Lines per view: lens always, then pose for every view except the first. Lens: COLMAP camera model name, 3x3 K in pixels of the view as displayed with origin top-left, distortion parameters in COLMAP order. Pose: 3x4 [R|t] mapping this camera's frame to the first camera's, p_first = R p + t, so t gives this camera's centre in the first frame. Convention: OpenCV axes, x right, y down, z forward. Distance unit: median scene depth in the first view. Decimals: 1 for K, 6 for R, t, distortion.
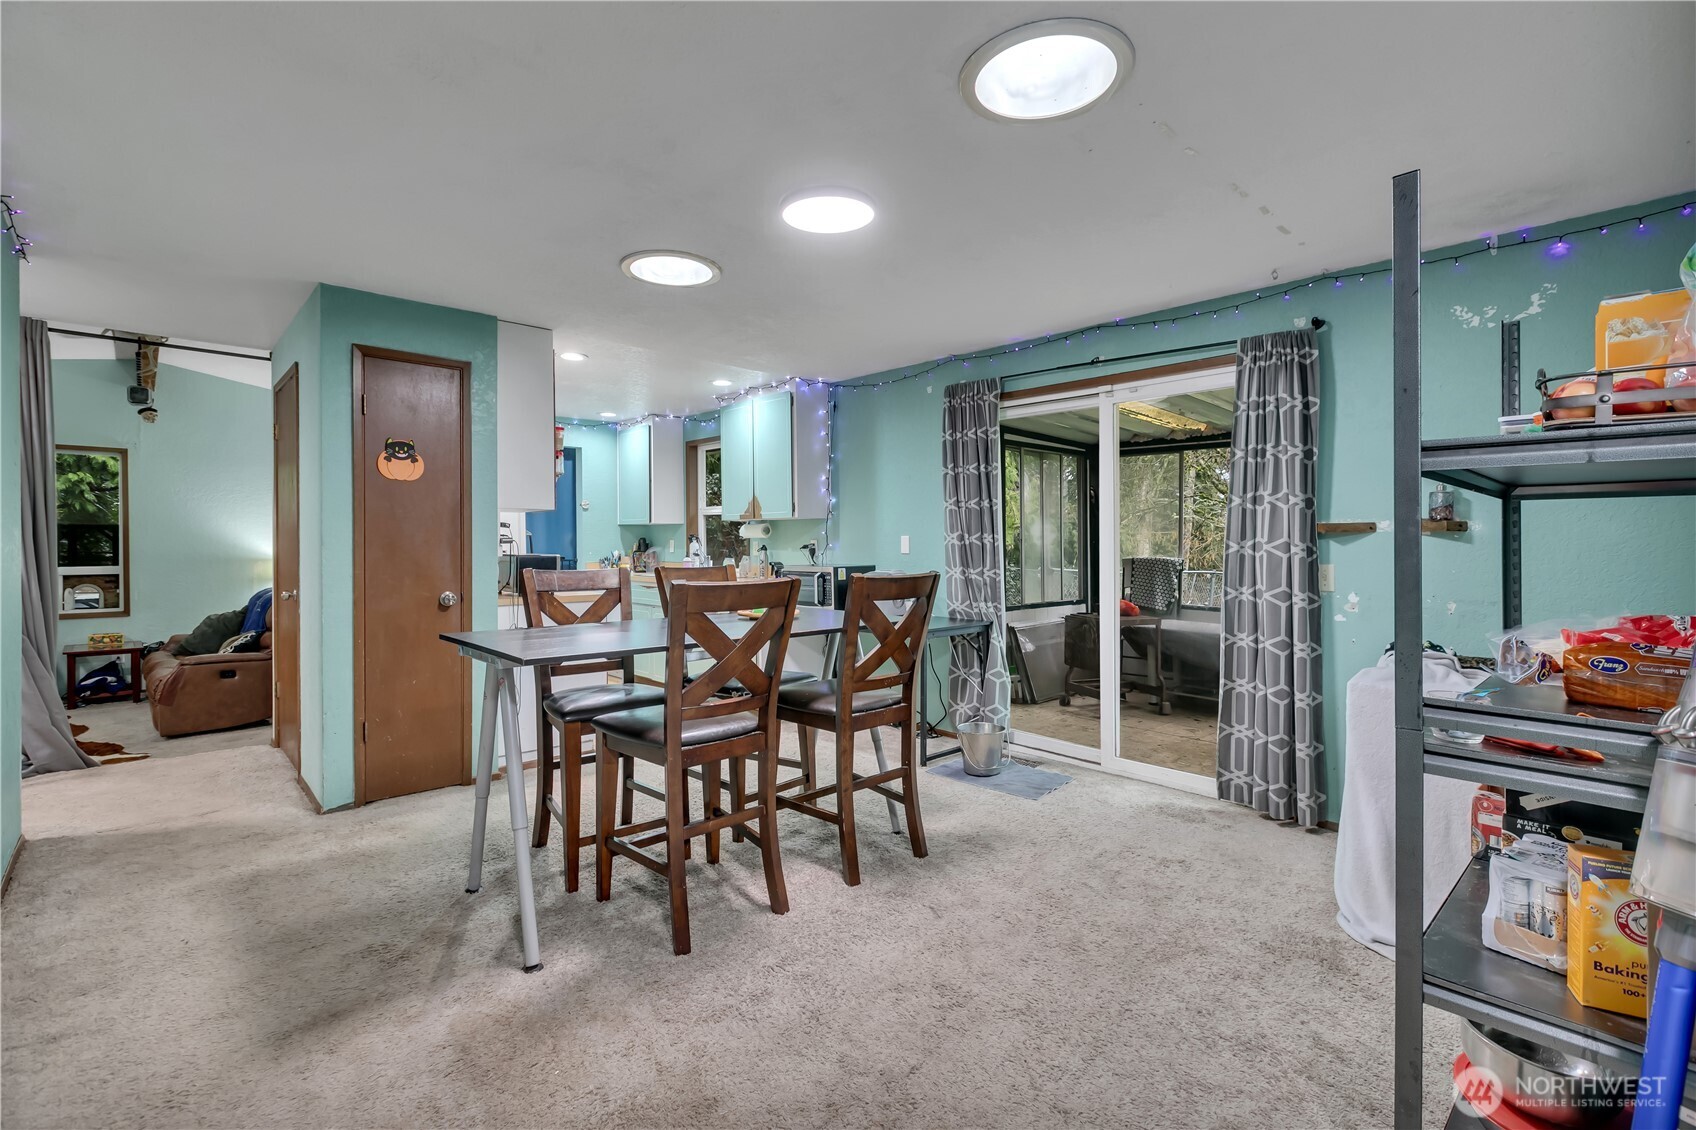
lens RADIAL K [[768.6, 0, 850.2], [0, 768.6, 550.9], [0, 0, 1]] dist [-0.000303, 0.000275]
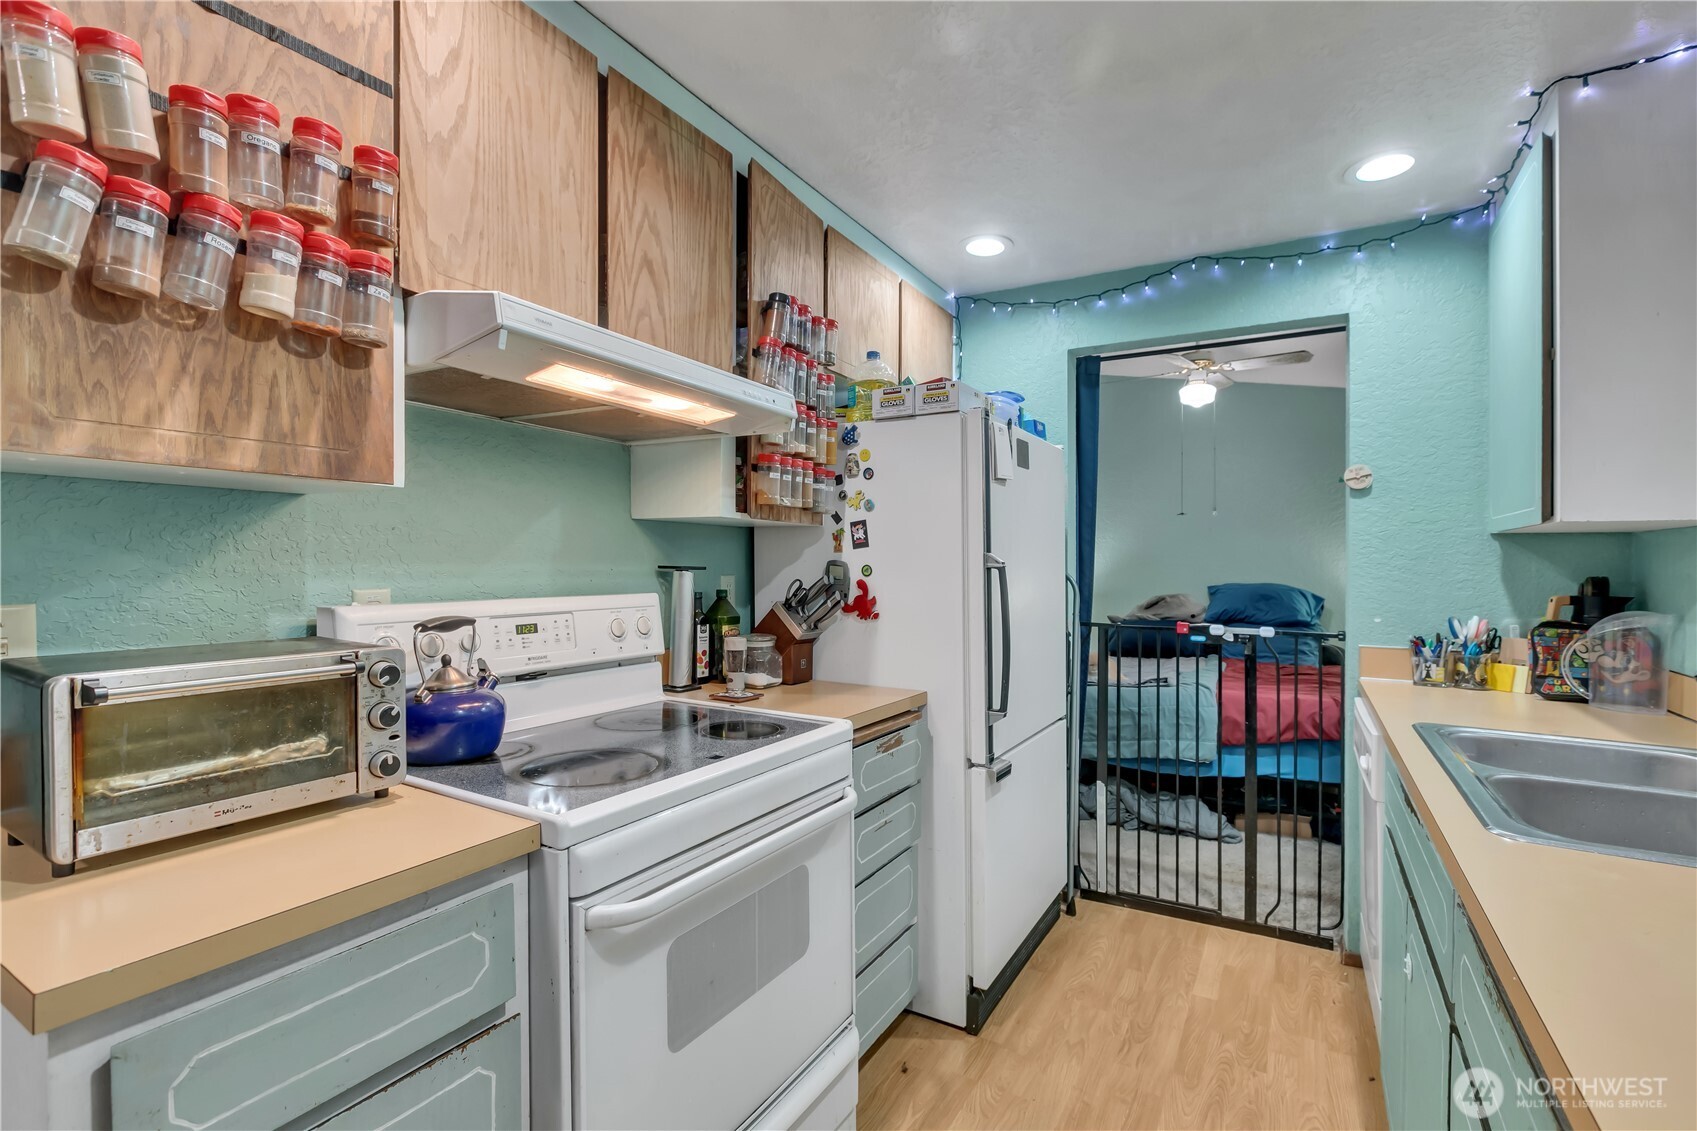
lens RADIAL K [[777.5, 0, 844.4], [0, 777.5, 558.2], [0, 0, 1]] dist [-0.011474, 0.000081]
pose [[0.288398, -0.004379, -0.957501, -0.086289], [-0.012578, 0.999886, -0.008361, -0.018550], [0.957428, 0.014455, 0.288310, 0.702861]]
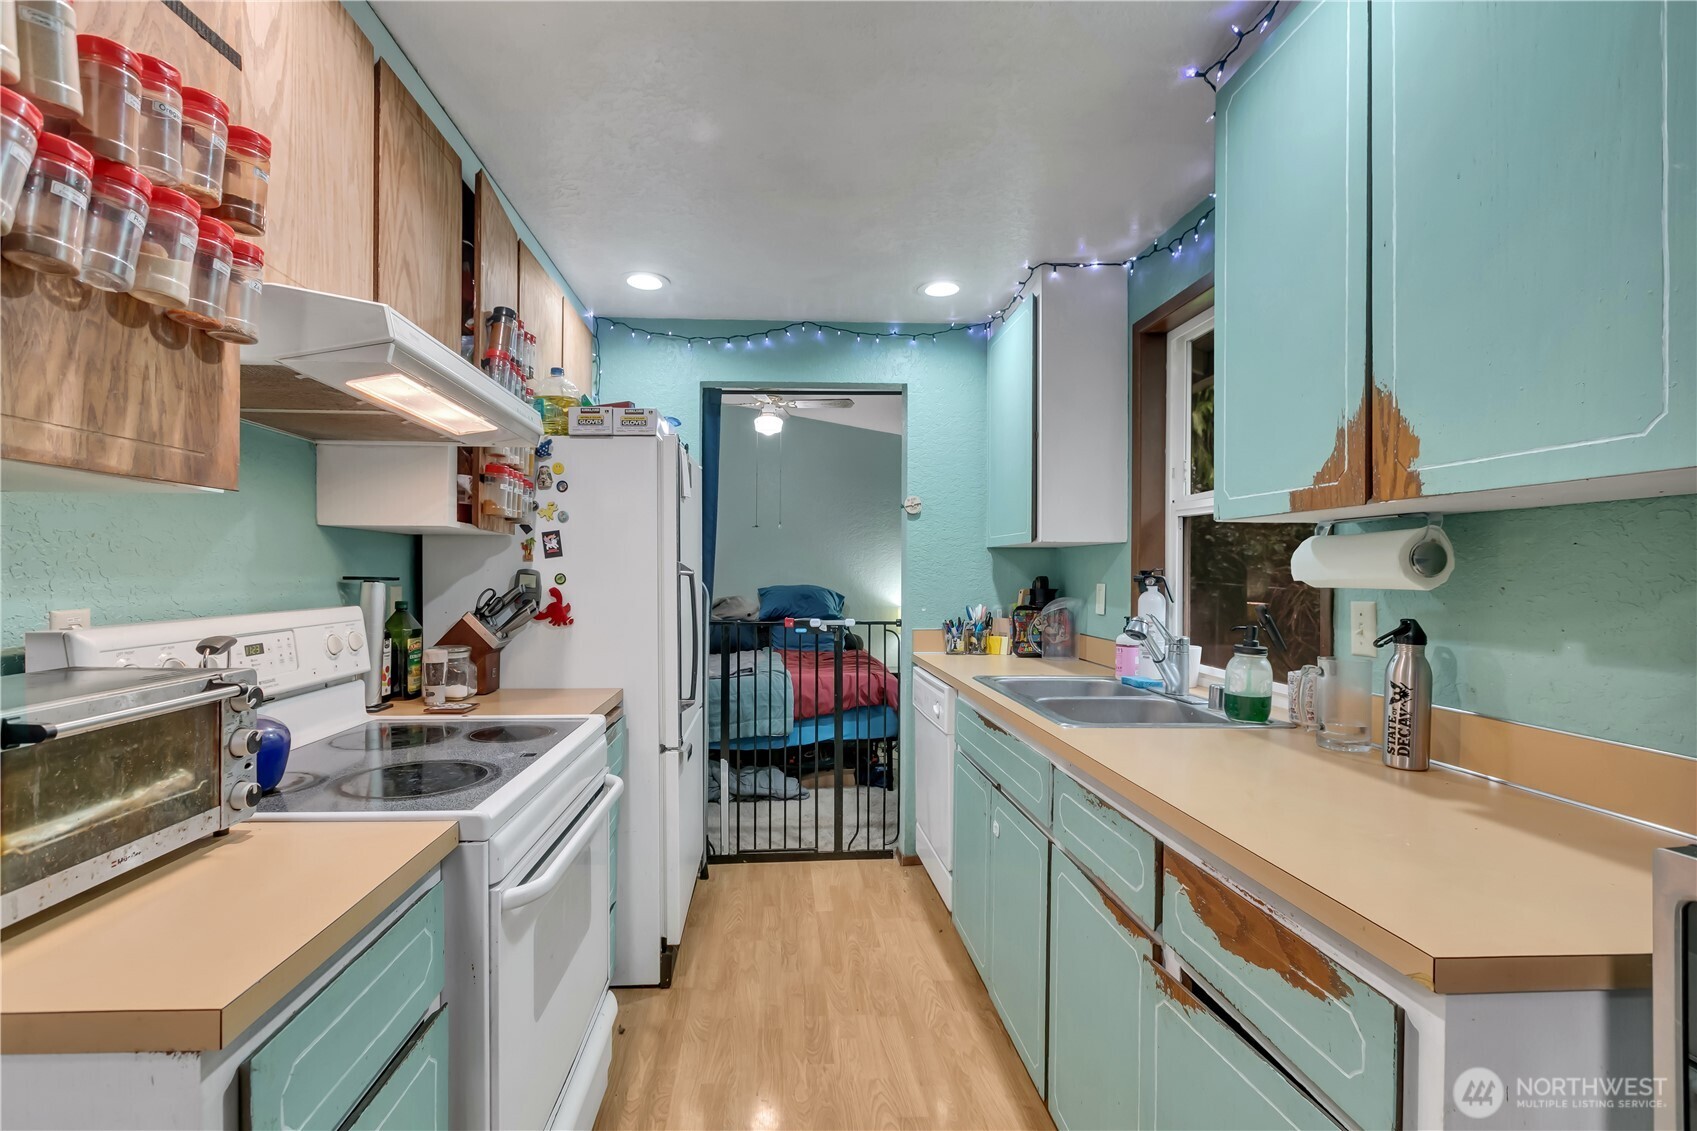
lens RADIAL K [[795.8, 0, 826.7], [0, 795.8, 569.1], [0, 0, 1]] dist [-0.018867, -0.000920]
pose [[0.776104, -0.002412, -0.630600, -0.086265], [-0.002116, 0.999977, -0.006429, -0.018510], [0.630601, 0.006324, 0.776081, 0.614433]]
